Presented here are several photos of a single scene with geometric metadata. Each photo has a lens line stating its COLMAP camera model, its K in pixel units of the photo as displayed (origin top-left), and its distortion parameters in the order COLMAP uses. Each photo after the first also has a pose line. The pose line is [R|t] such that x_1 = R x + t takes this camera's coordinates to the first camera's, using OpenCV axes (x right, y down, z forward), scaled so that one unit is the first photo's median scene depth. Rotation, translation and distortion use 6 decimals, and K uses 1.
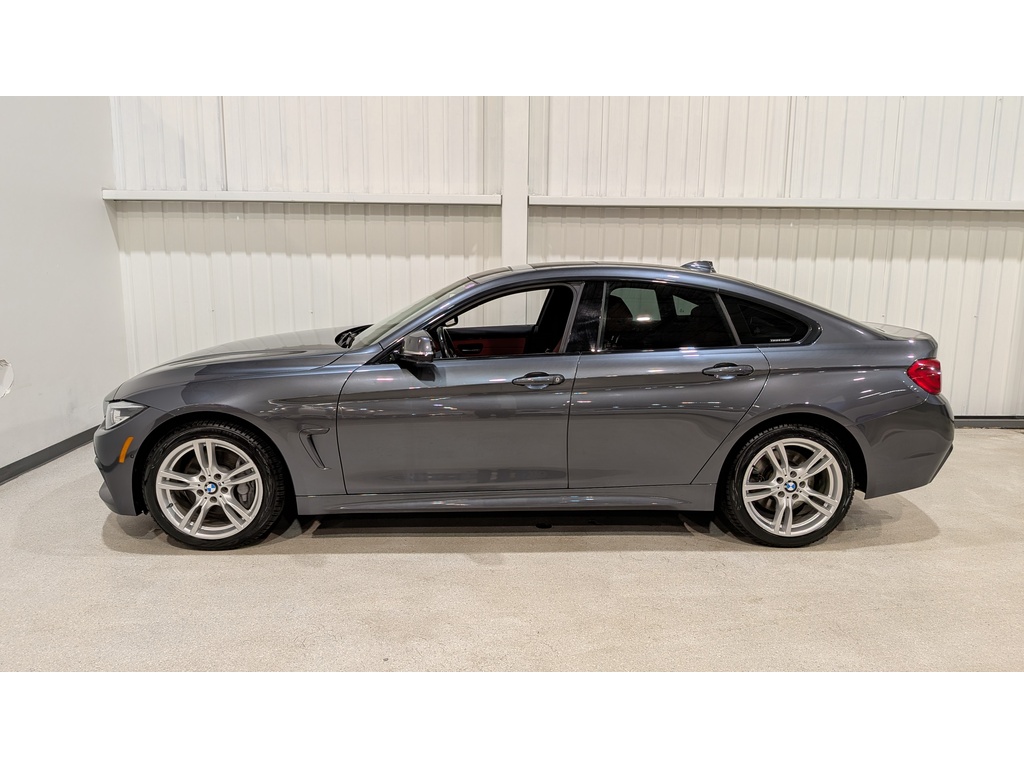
lens RADIAL K [[745.4, 0, 510.4], [0, 745.4, 378.9], [0, 0, 1]] dist [0.053232, -0.096803]
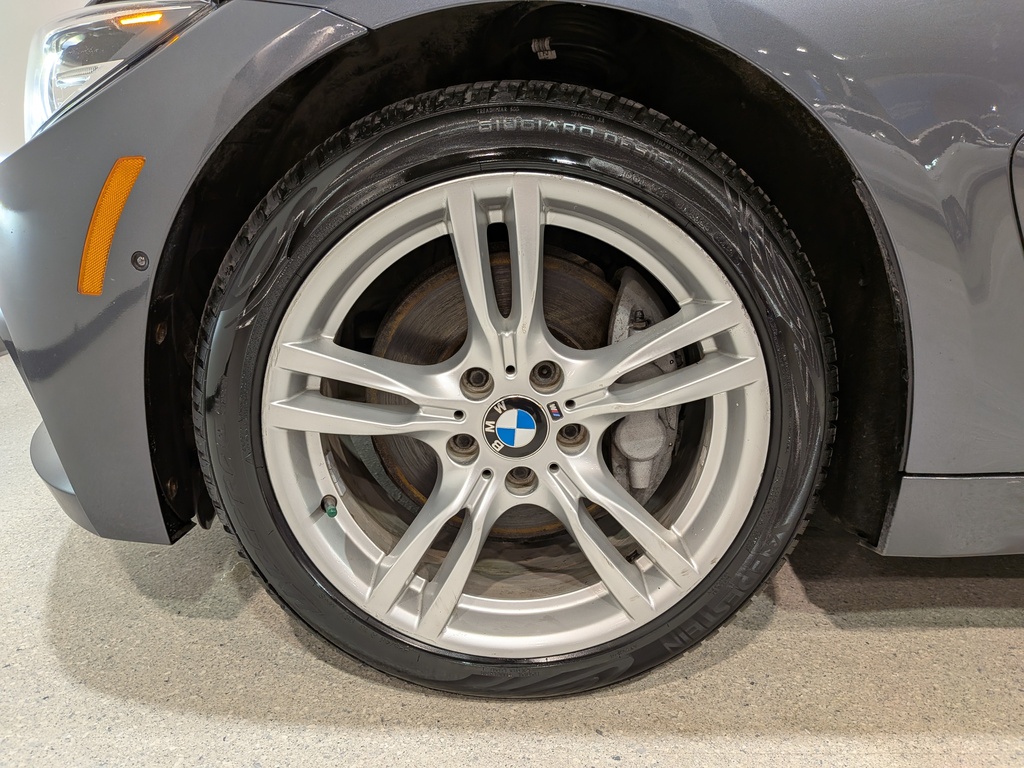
lens RADIAL K [[745.4, 0, 513.2], [0, 745.4, 388.6], [0, 0, 1]] dist [0.053232, -0.096803]
pose [[0.999887, 0.007650, -0.012954, -0.396736], [-0.006190, 0.994003, 0.109178, 0.111215], [0.013712, -0.109086, 0.993938, 0.790252]]
